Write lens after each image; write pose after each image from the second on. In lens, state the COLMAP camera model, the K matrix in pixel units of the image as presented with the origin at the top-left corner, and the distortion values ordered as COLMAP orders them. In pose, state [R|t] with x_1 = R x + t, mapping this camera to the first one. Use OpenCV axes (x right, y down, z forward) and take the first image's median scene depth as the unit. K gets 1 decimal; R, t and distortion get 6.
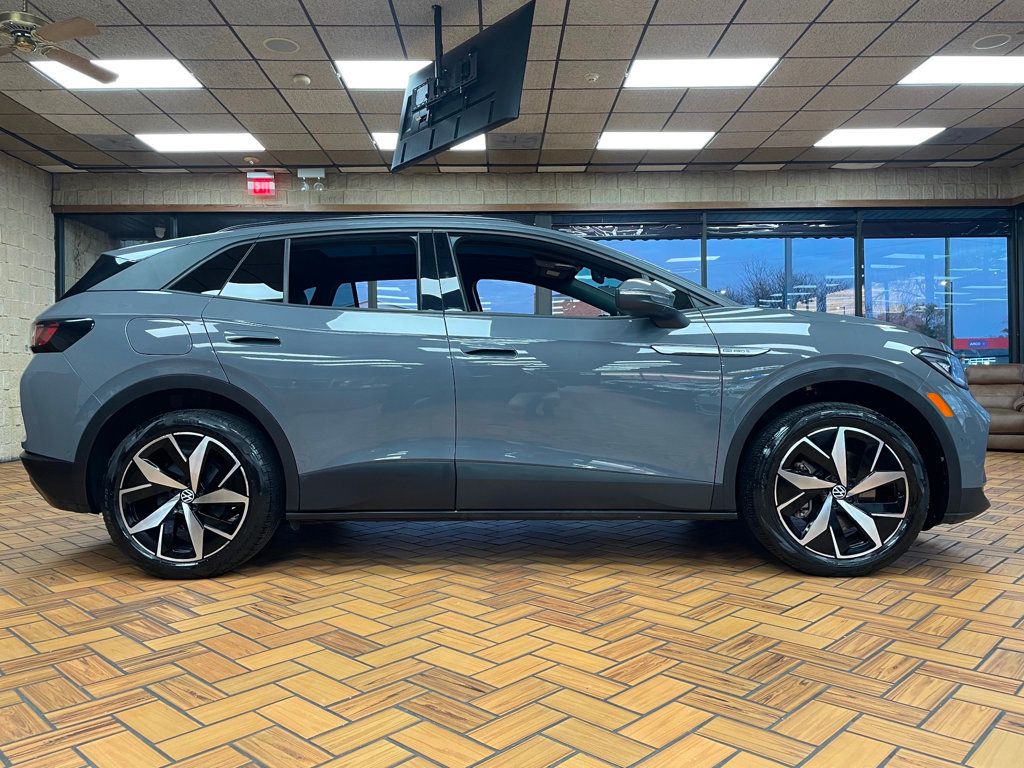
lens RADIAL K [[779.8, 0, 512.0], [0, 779.8, 384.0], [0, 0, 1]] dist [0.027650, -0.002149]
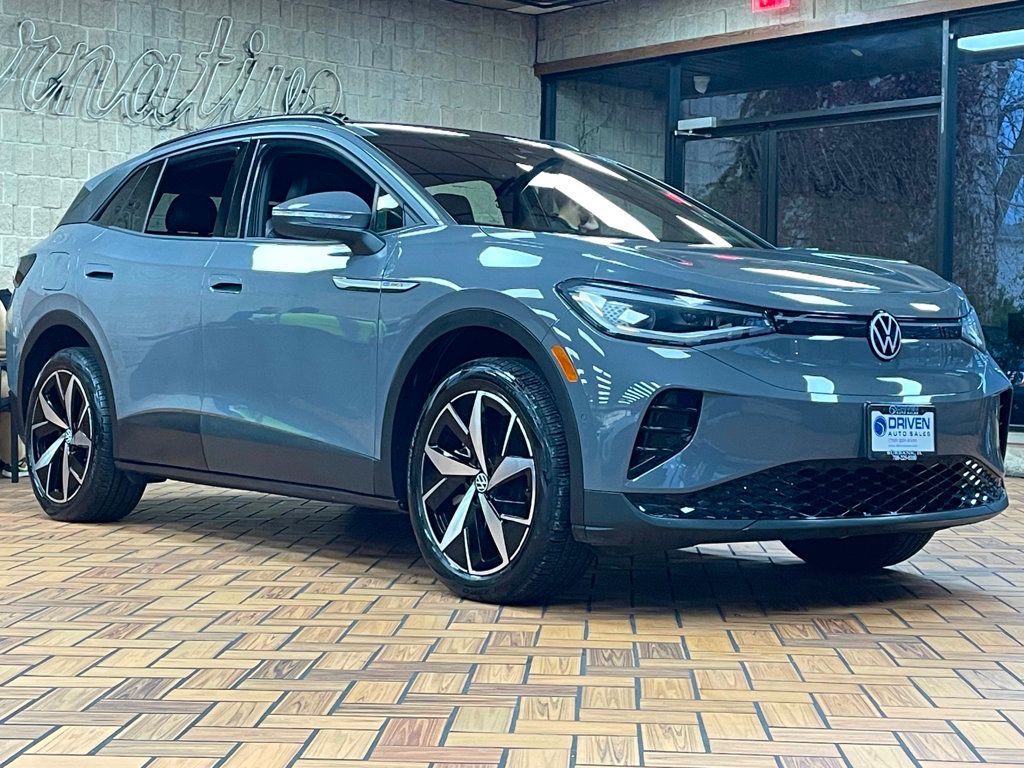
lens RADIAL K [[1783.7, 0, 512.0], [0, 1783.7, 384.0], [0, 0, 1]] dist [0.120477, -0.009673]
pose [[0.659407, 0.038849, -0.750781, 1.600255], [-0.025689, 0.999245, 0.029143, 0.000036], [0.751347, 0.000070, 0.659908, -0.048002]]
